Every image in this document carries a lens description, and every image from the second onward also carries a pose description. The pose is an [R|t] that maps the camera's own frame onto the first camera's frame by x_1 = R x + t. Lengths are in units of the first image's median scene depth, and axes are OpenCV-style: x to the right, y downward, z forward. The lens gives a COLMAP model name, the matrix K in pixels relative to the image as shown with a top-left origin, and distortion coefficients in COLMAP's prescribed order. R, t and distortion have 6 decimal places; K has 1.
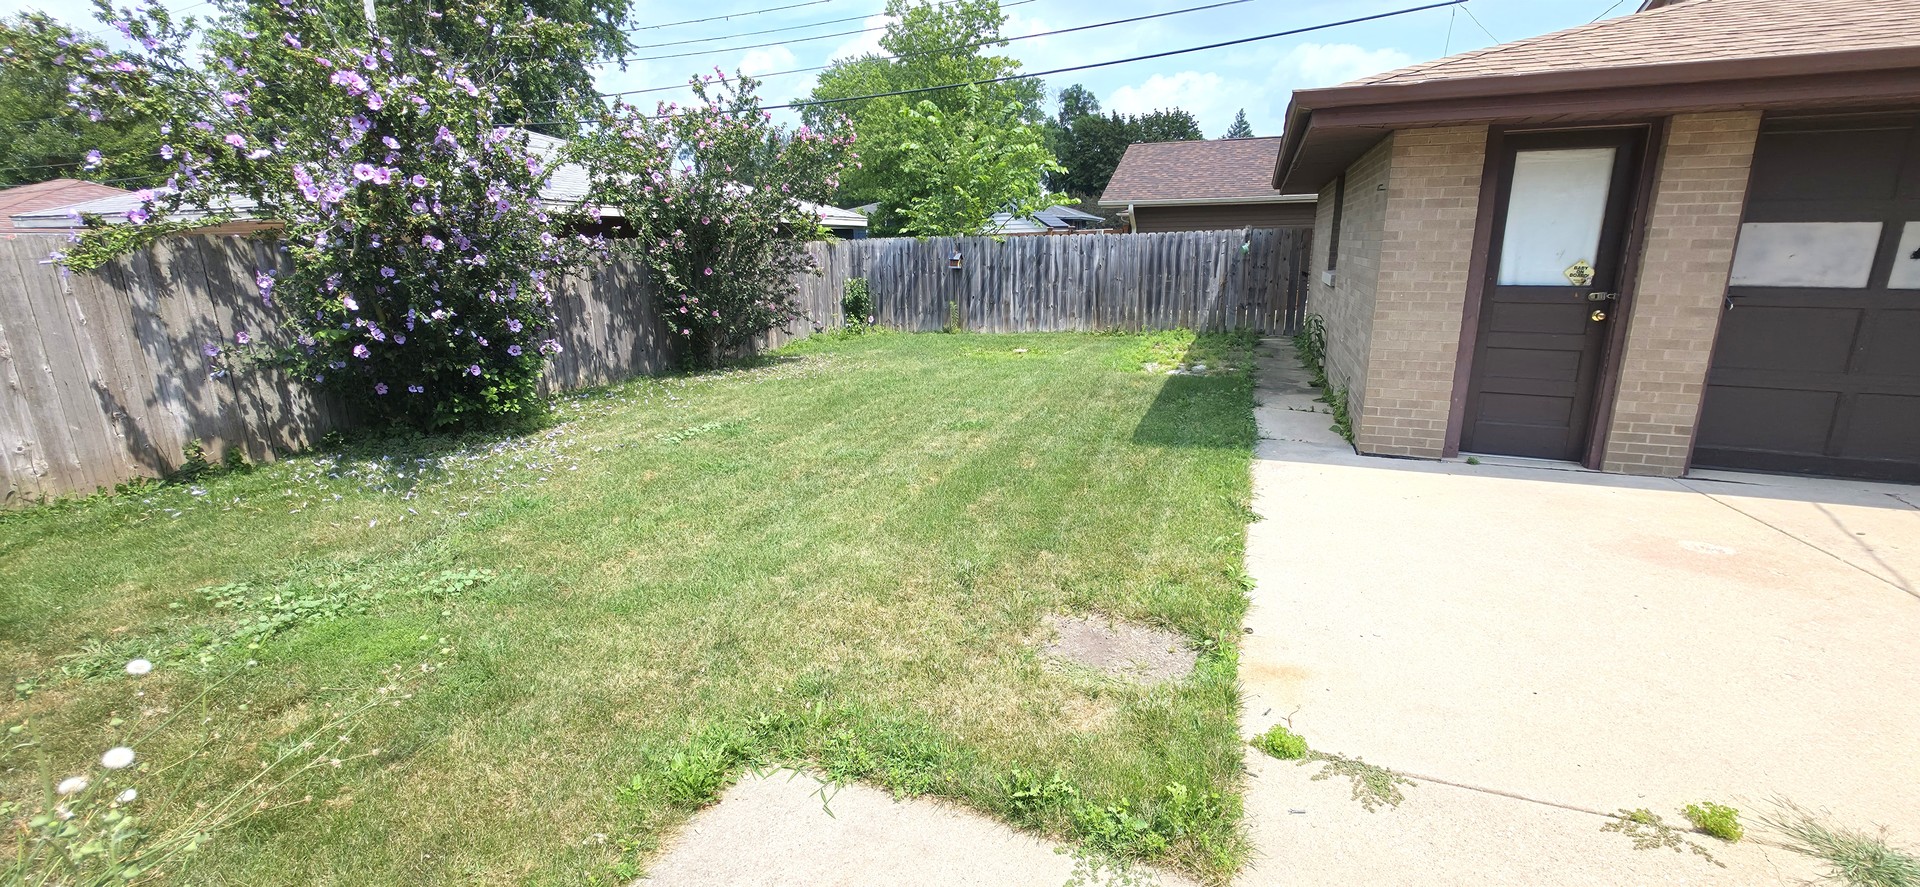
lens RADIAL K [[760.9, 0, 958.3], [0, 760.9, 427.2], [0, 0, 1]] dist [-0.002399, 0.000071]
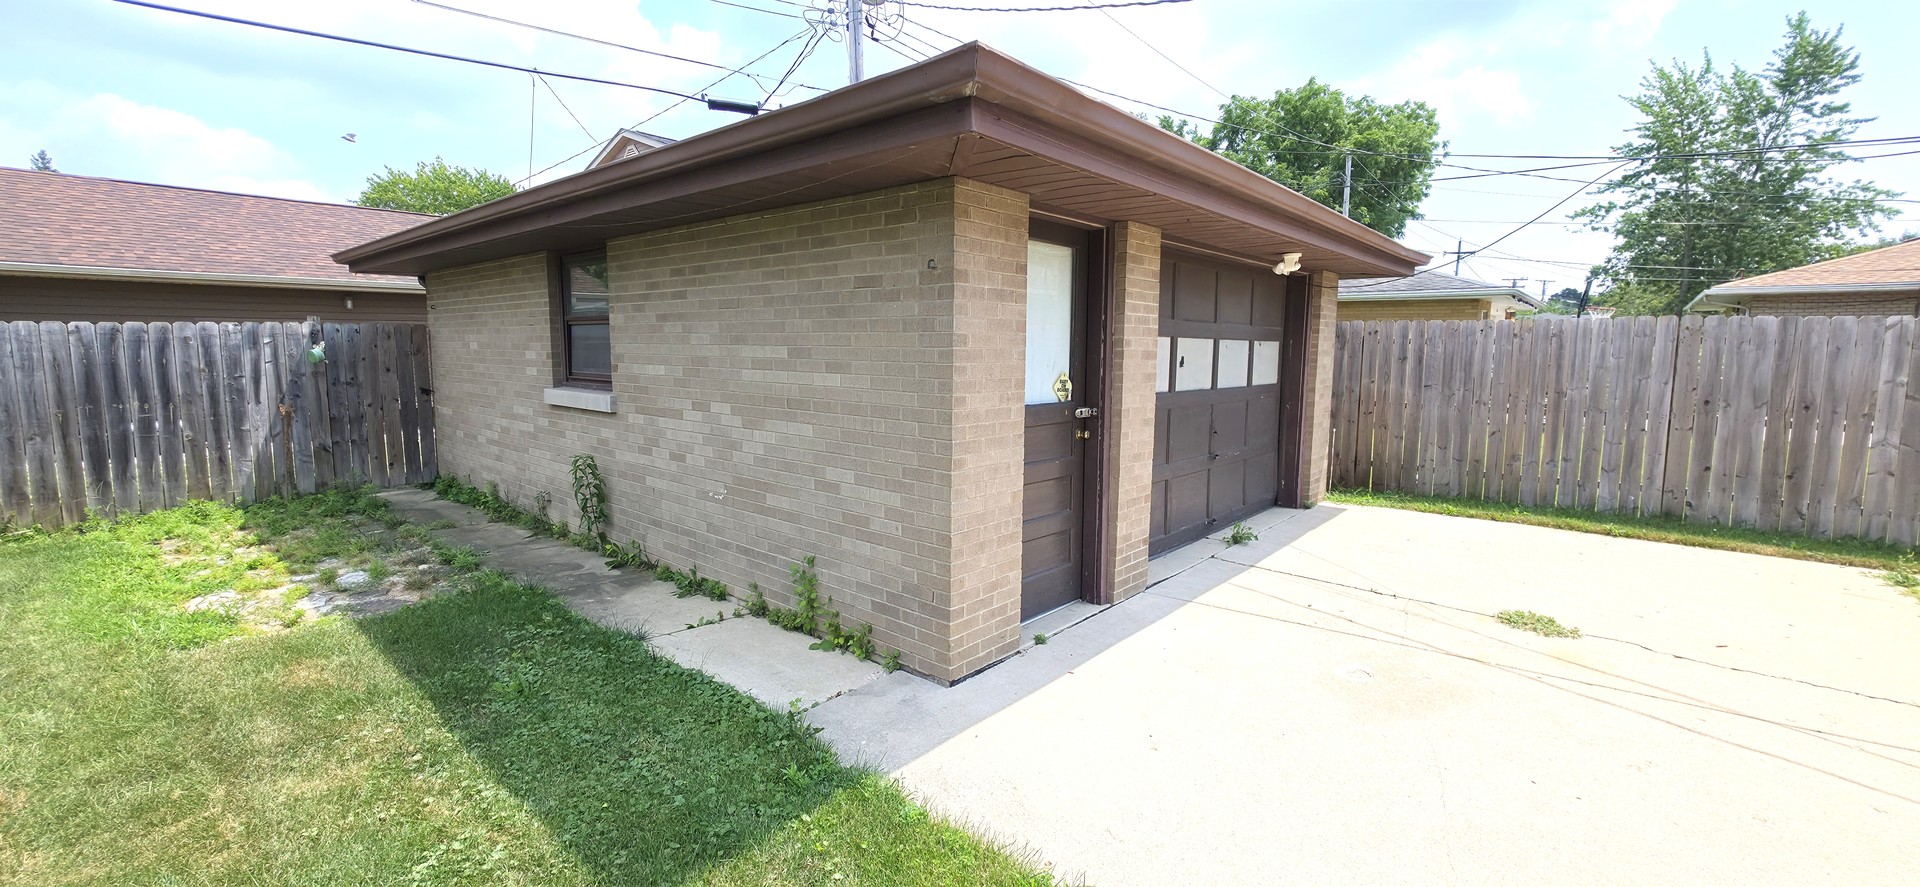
lens RADIAL K [[760.9, 0, 958.3], [0, 760.9, 427.2], [0, 0, 1]] dist [-0.002399, 0.000071]
pose [[0.350013, -0.086657, 0.932728, -0.012479], [0.209586, 0.977714, 0.012188, -0.077740], [-0.912998, 0.191221, 0.360374, 0.323421]]
